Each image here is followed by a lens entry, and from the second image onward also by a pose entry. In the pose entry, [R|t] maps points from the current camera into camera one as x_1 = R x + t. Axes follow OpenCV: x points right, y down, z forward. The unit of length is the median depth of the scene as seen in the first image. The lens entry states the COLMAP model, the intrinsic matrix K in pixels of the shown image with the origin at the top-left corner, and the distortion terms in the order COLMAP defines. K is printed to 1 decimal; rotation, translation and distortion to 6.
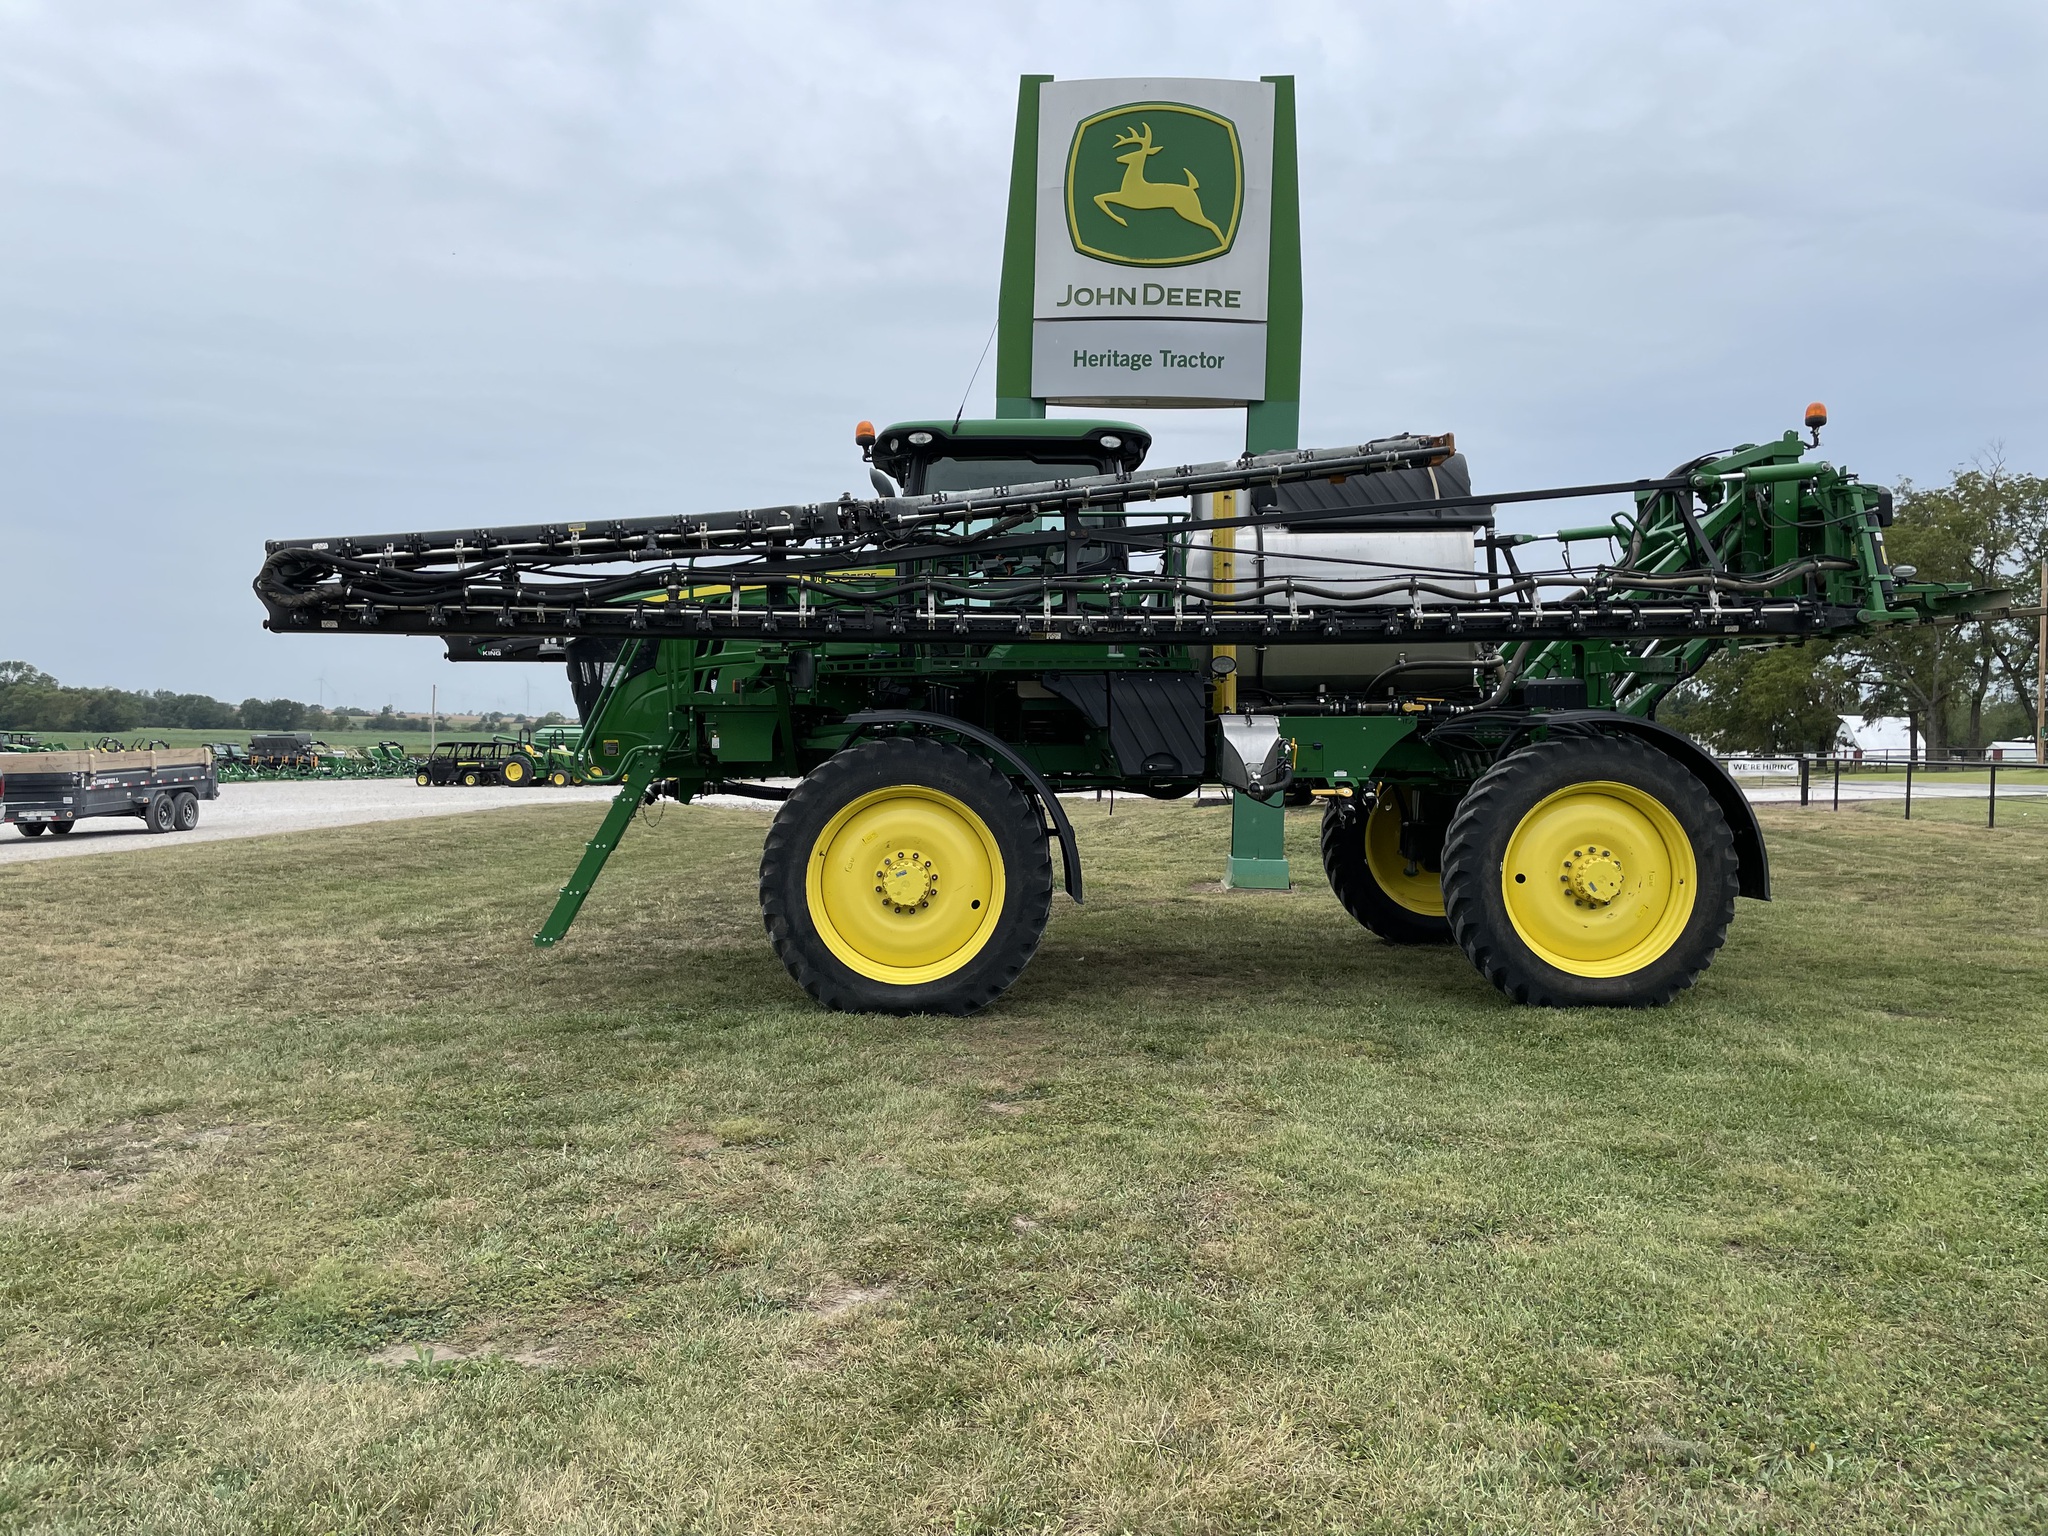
lens RADIAL K [[1553.6, 0, 1035.7], [0, 1553.6, 764.6], [0, 0, 1]] dist [0.031177, -0.009835]
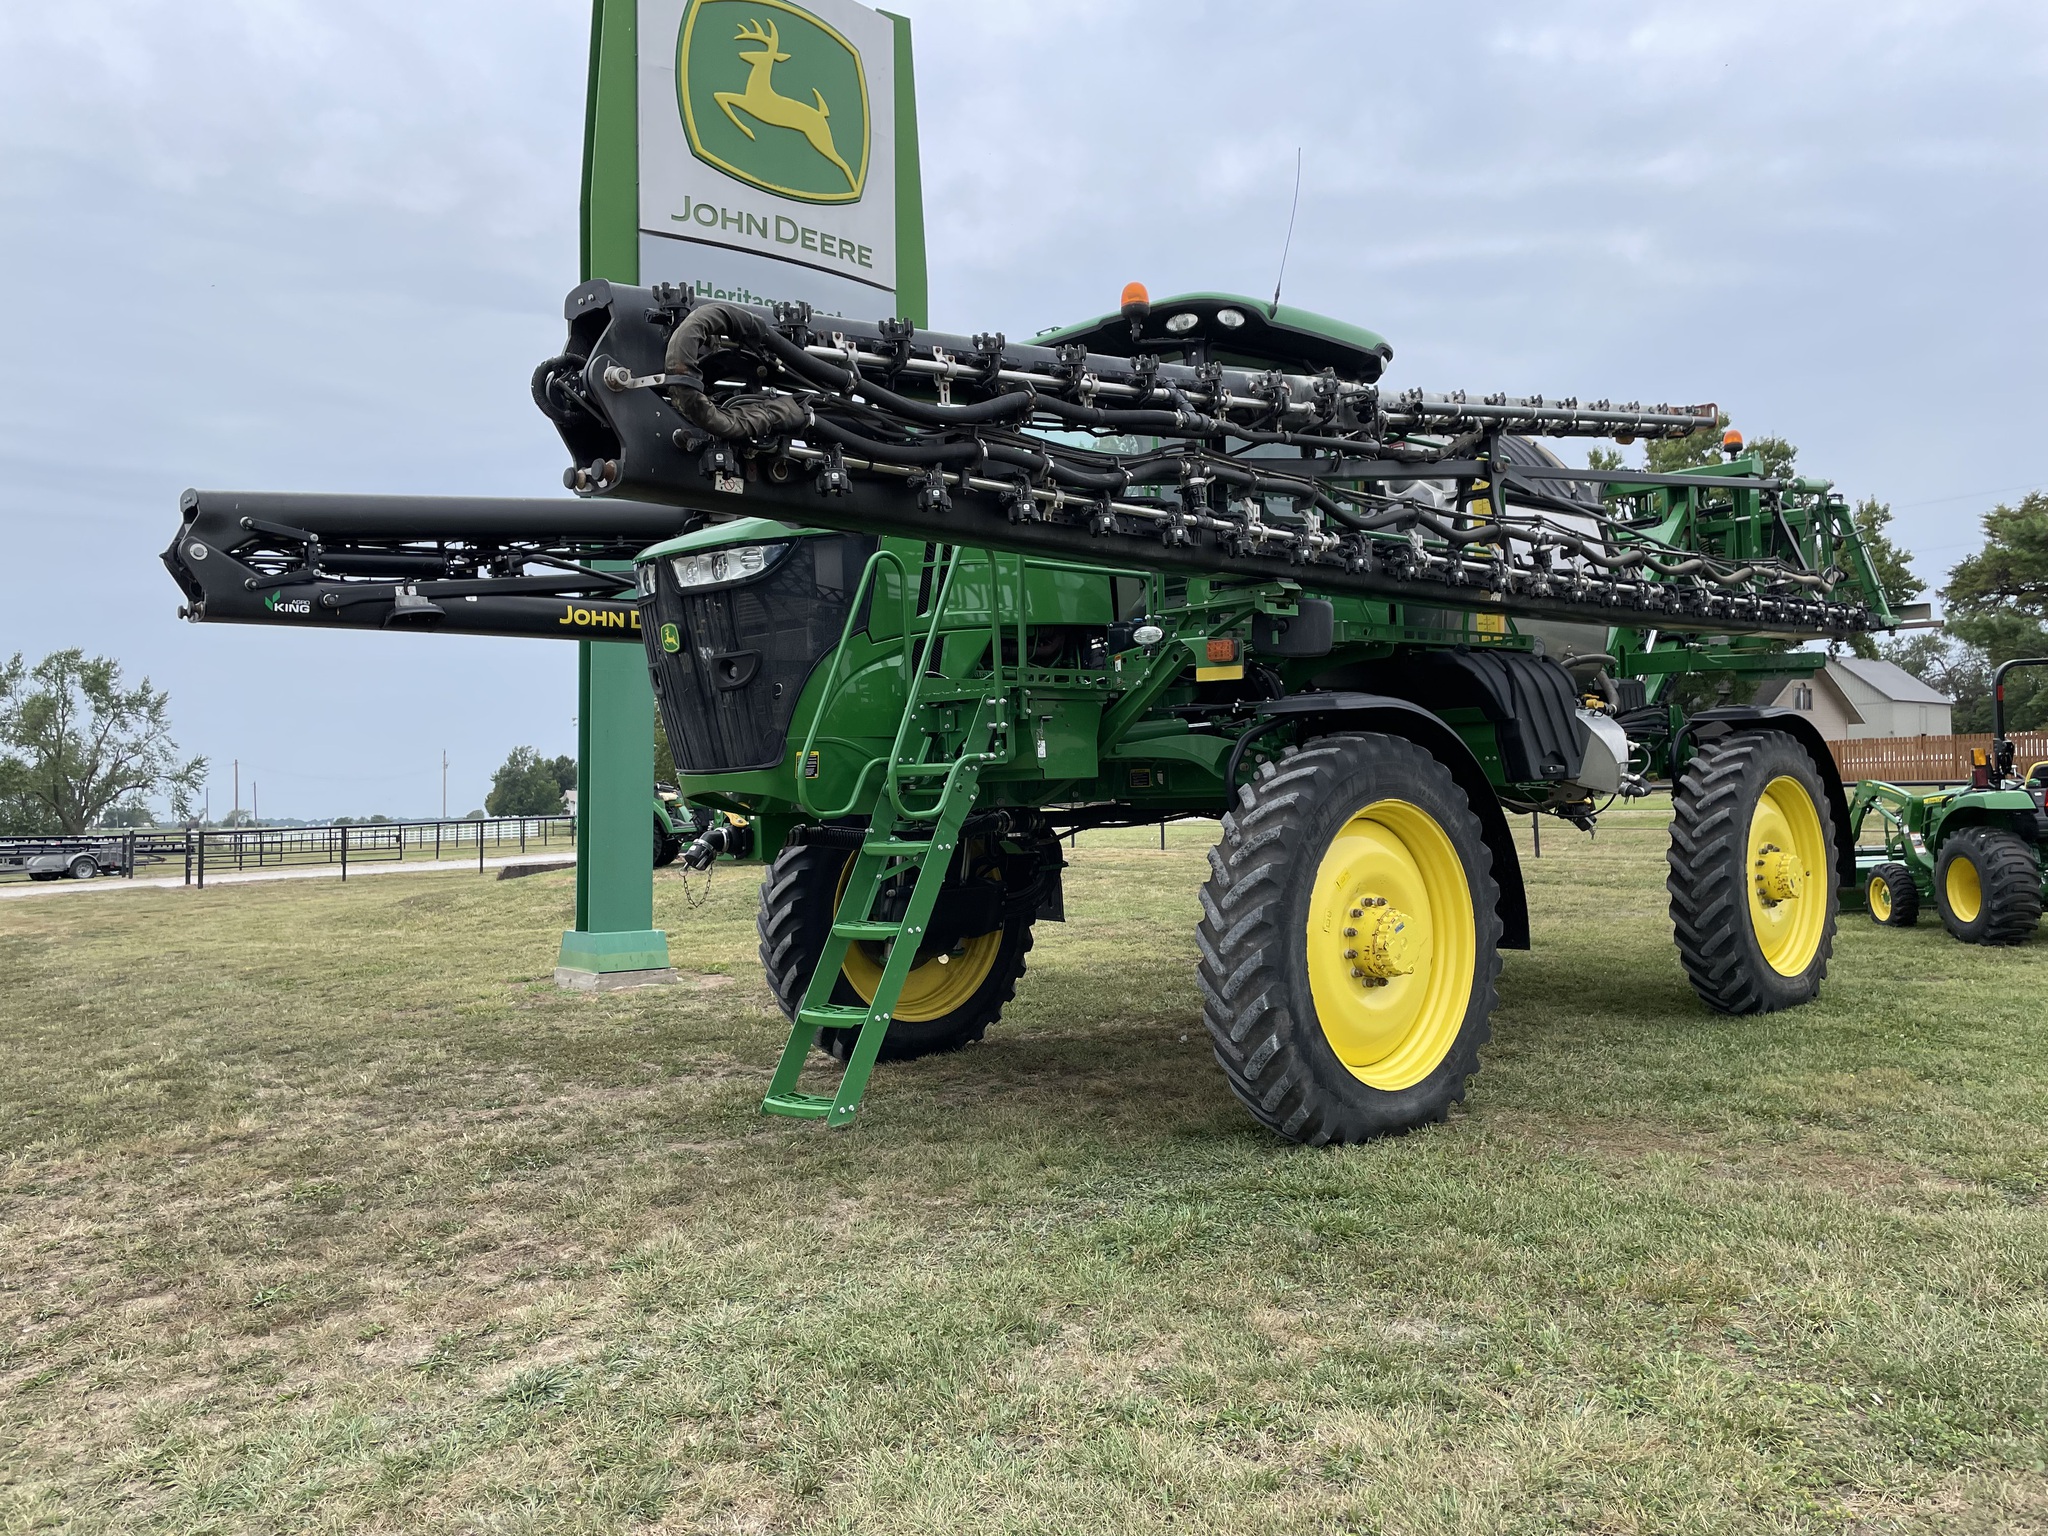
lens RADIAL K [[1553.6, 0, 1026.0], [0, 1553.6, 759.8], [0, 0, 1]] dist [0.031177, -0.009835]
pose [[0.758412, -0.013777, 0.651630, -0.363400], [0.046707, 0.998355, -0.033253, 0.006168], [-0.650100, 0.055655, 0.757808, 0.318546]]
